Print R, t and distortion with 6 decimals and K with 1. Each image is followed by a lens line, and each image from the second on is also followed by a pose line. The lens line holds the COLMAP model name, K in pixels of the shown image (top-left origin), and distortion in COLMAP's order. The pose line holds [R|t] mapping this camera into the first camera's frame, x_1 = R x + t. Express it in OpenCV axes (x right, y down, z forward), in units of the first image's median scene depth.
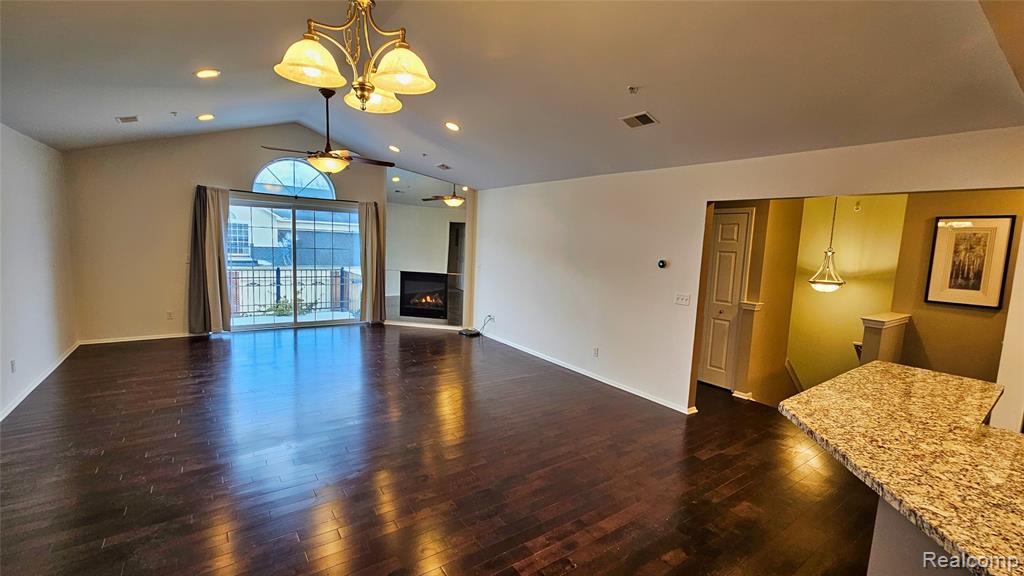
lens RADIAL K [[431.5, 0, 512.0], [0, 431.5, 288.0], [0, 0, 1]] dist [0.002853, 0.000249]
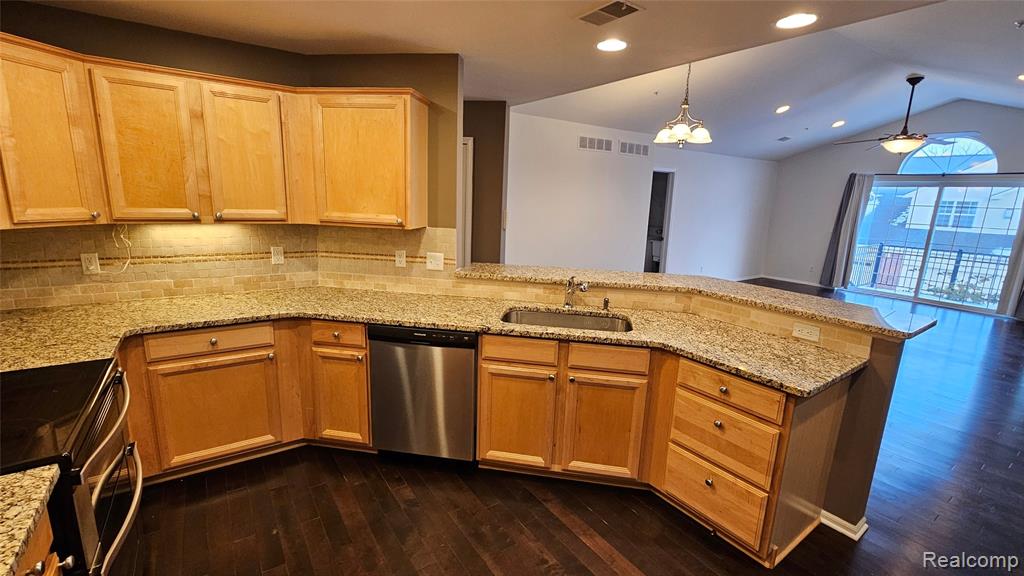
lens RADIAL K [[444.0, 0, 512.0], [0, 444.0, 288.0], [0, 0, 1]] dist [0.000705, -0.000106]
pose [[-0.022018, 0.159697, -0.986921, 0.856192], [-0.144403, 0.976300, 0.161200, 0.039819], [0.989274, 0.146064, 0.001565, 0.050109]]
